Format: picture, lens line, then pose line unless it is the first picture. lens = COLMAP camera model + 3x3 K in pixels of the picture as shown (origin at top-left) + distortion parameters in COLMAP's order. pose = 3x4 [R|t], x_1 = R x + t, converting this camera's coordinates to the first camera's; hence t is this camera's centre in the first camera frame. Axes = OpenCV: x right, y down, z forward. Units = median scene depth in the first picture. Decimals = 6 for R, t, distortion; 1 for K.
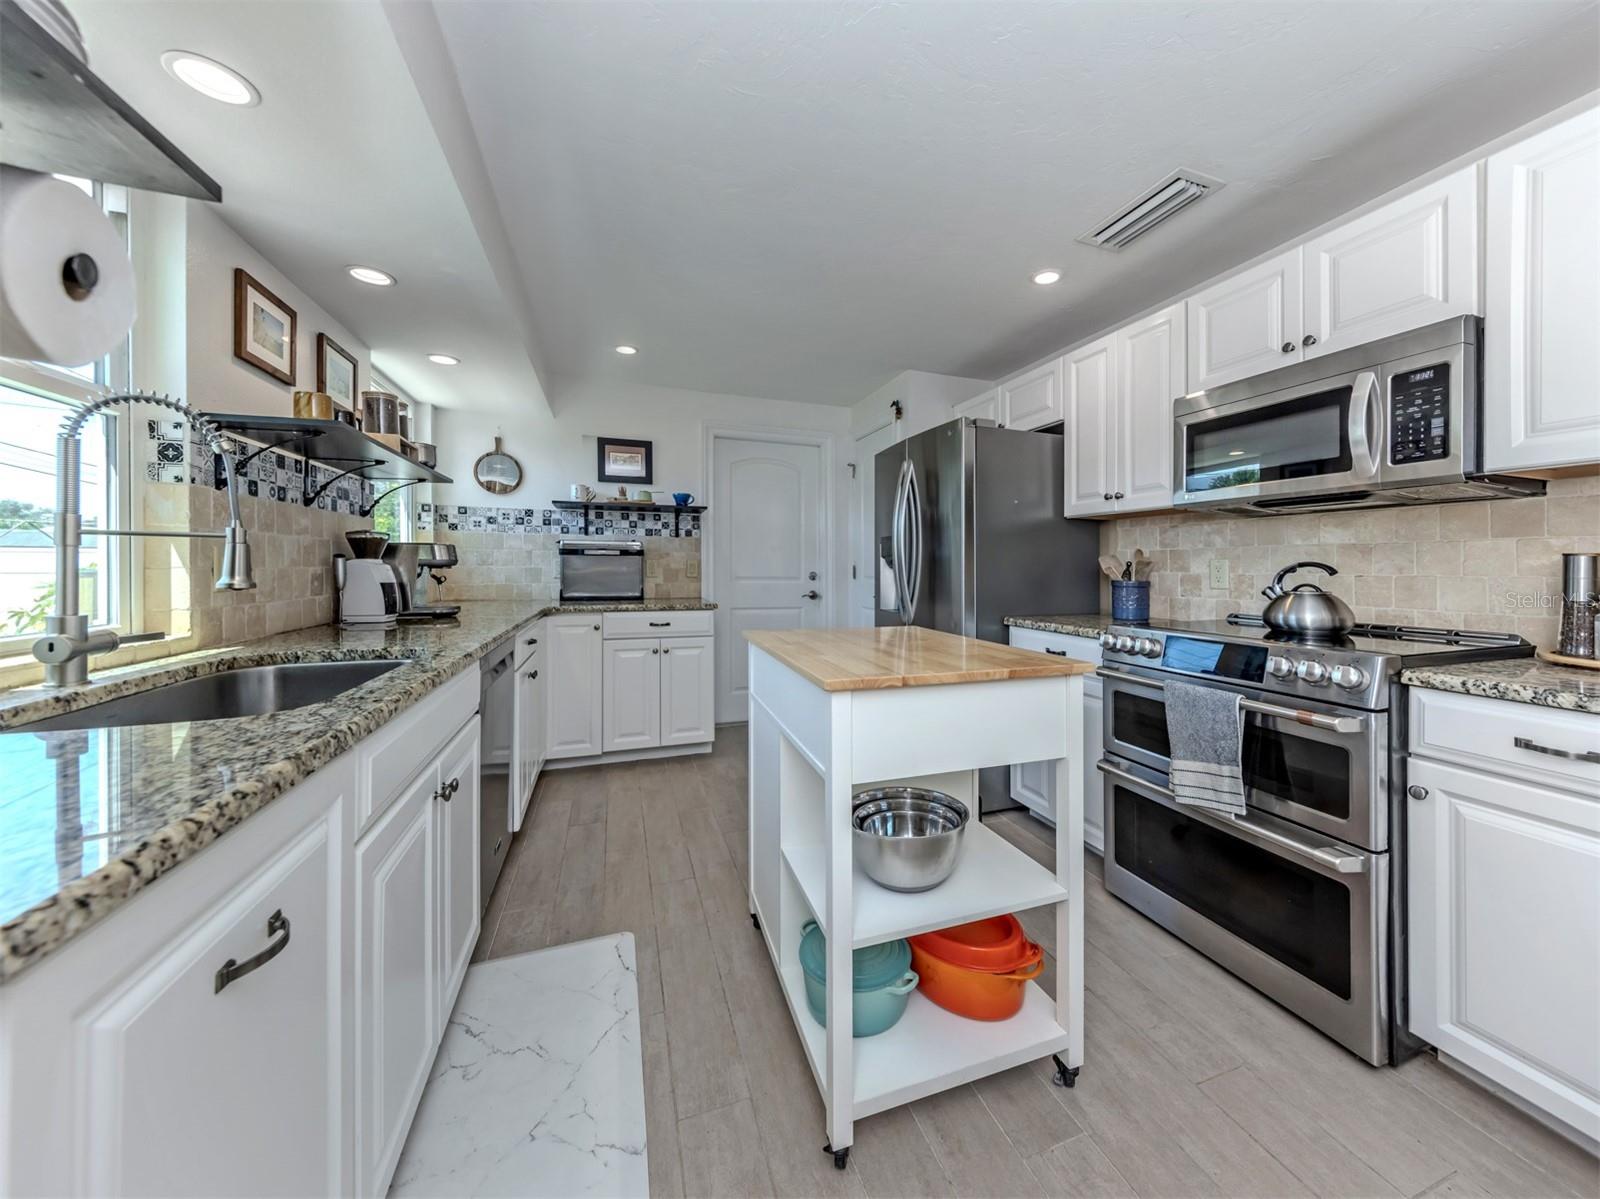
lens RADIAL K [[580.7, 0, 808.8], [0, 580.7, 561.7], [0, 0, 1]] dist [0.000322, 0.000002]
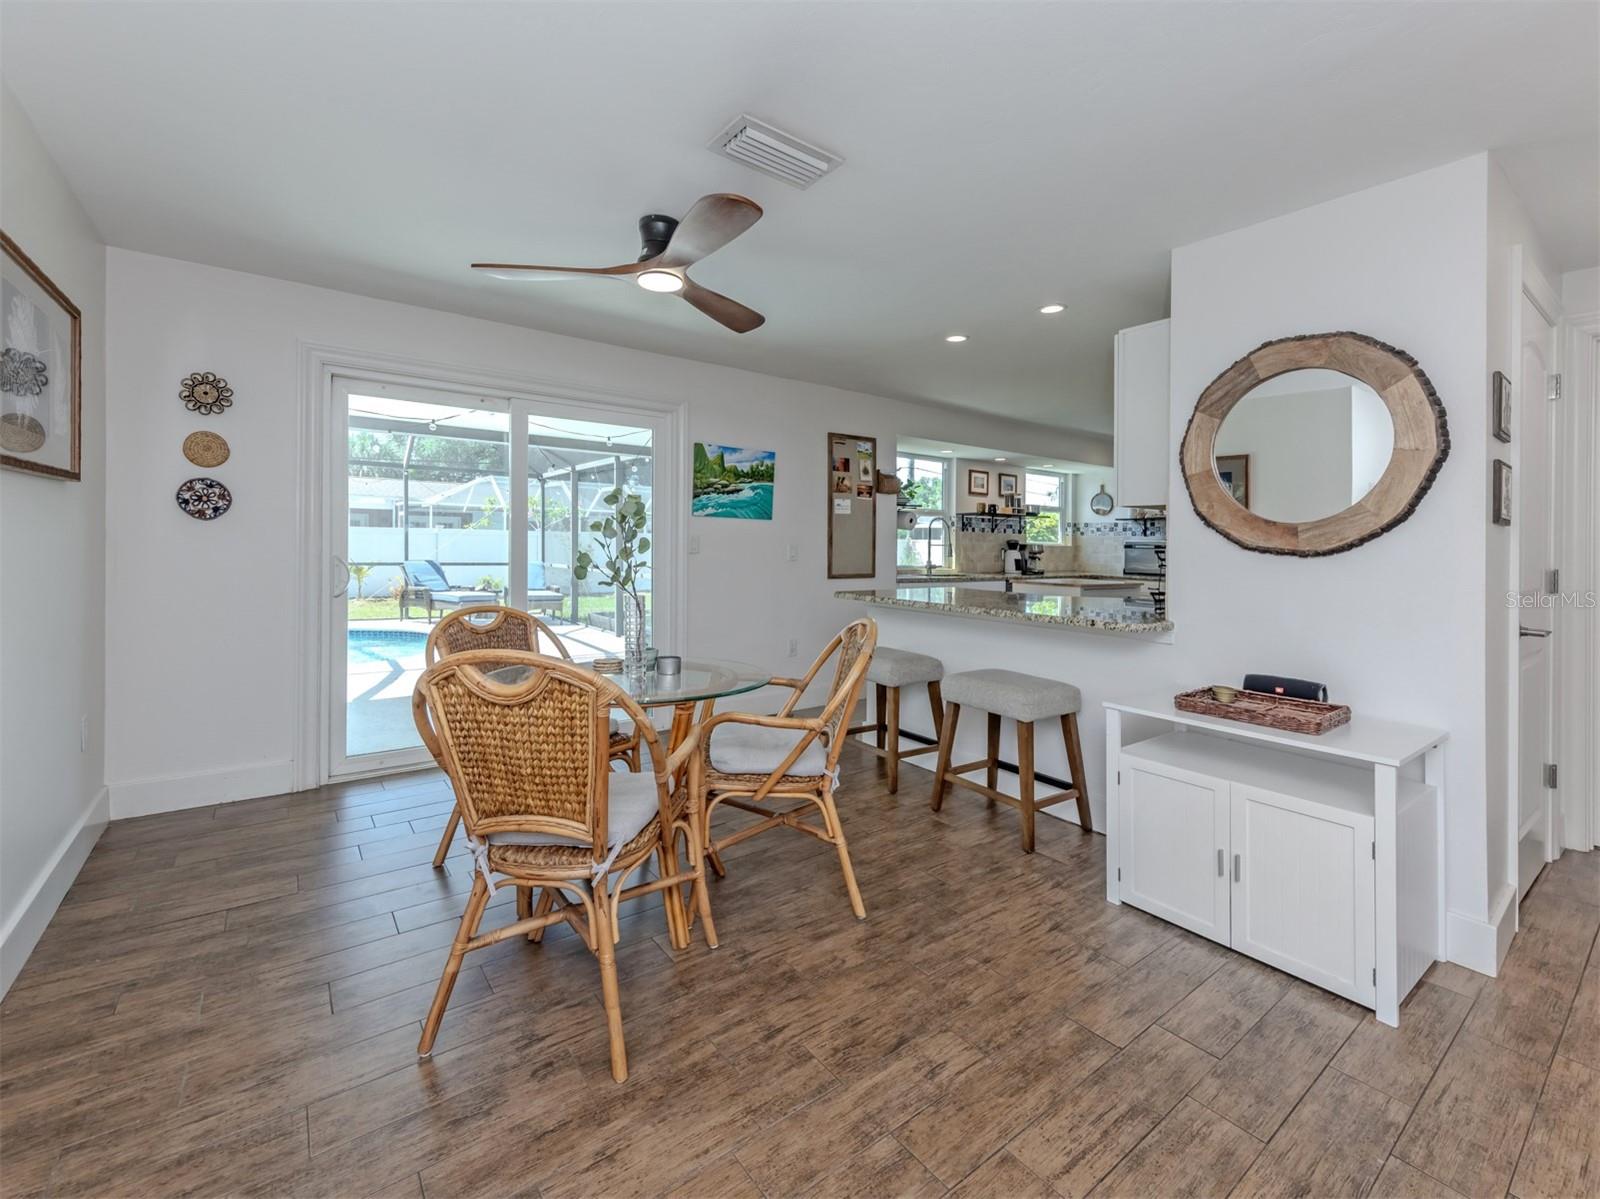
lens RADIAL K [[685.5, 0, 798.1], [0, 685.5, 524.8], [0, 0, 1]] dist [0.007927, -0.000609]
pose [[0.309671, -0.025145, -0.950511, 1.274713], [-0.009397, 0.999521, -0.029503, -0.012235], [0.950797, 0.018068, 0.309286, -0.617118]]
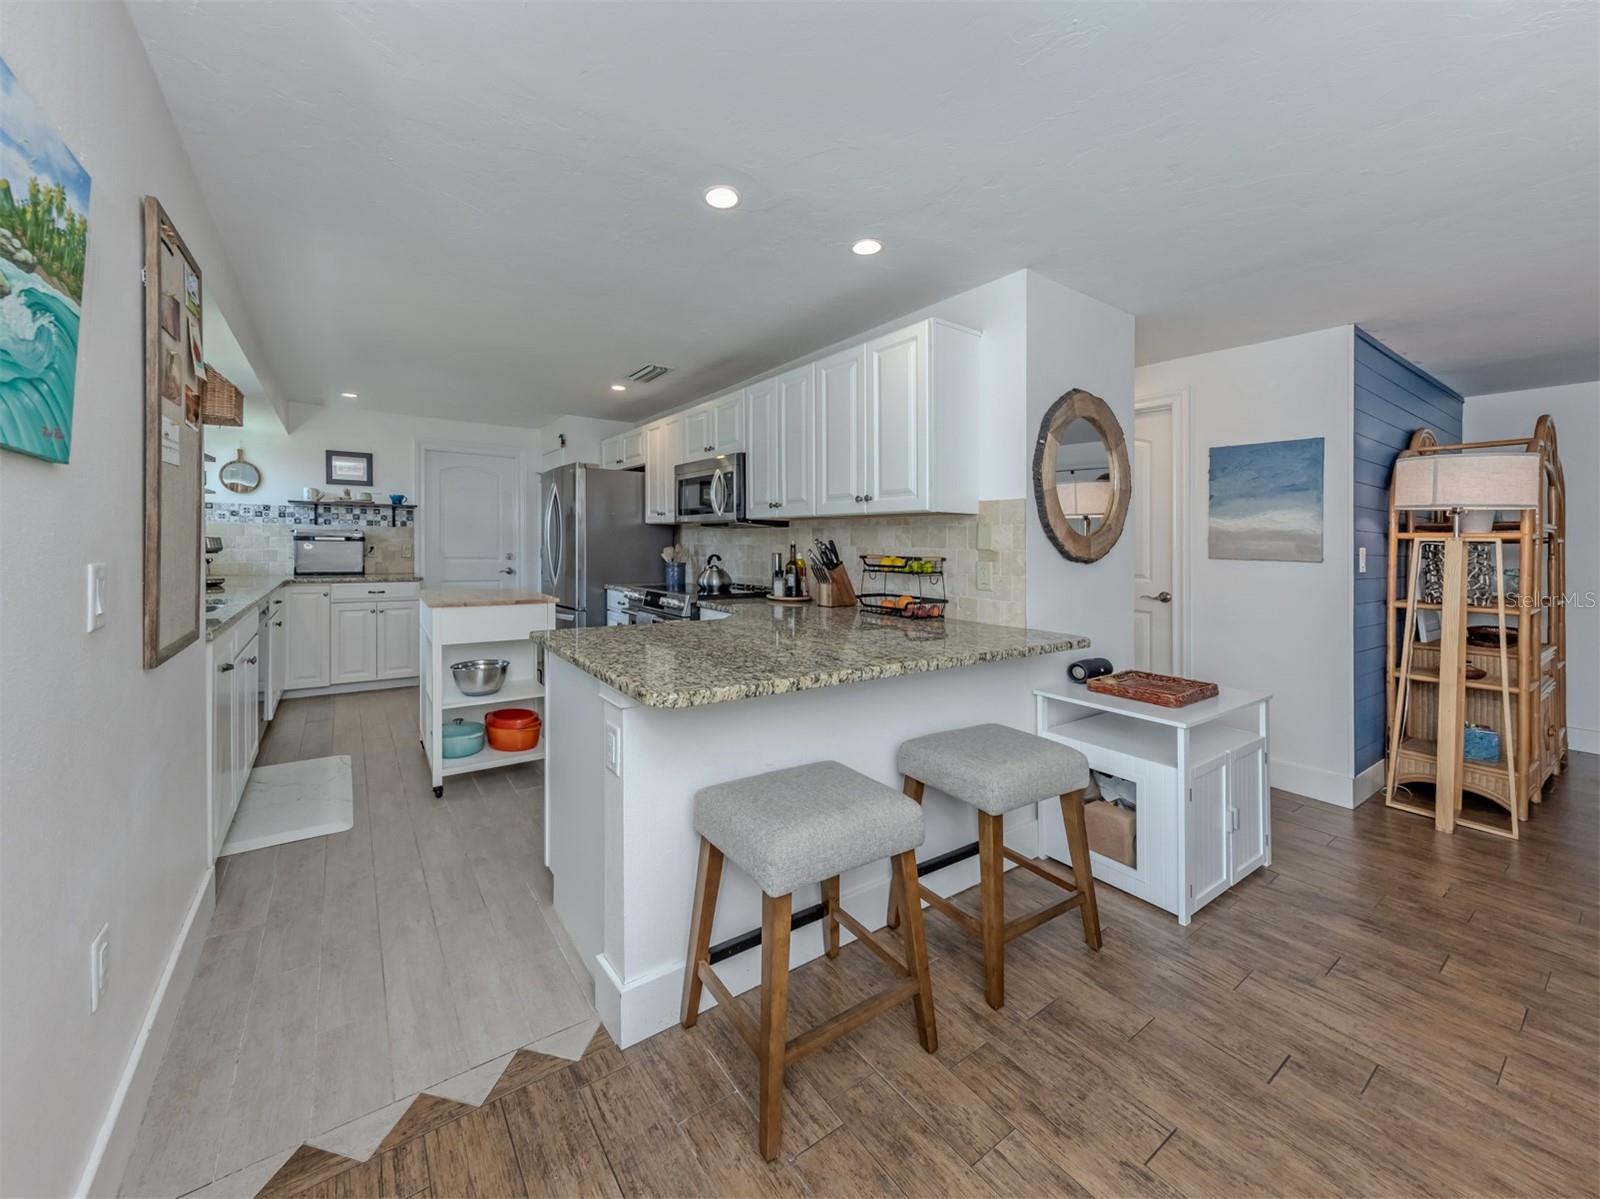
lens RADIAL K [[610.2, 0, 716.4], [0, 610.2, 548.8], [0, 0, 1]] dist [0.001862, -0.000185]
pose [[0.974155, 0.007592, 0.225752, 0.194157], [-0.012051, 0.999758, 0.018382, -0.030561], [-0.225557, -0.020628, 0.974011, -0.572162]]
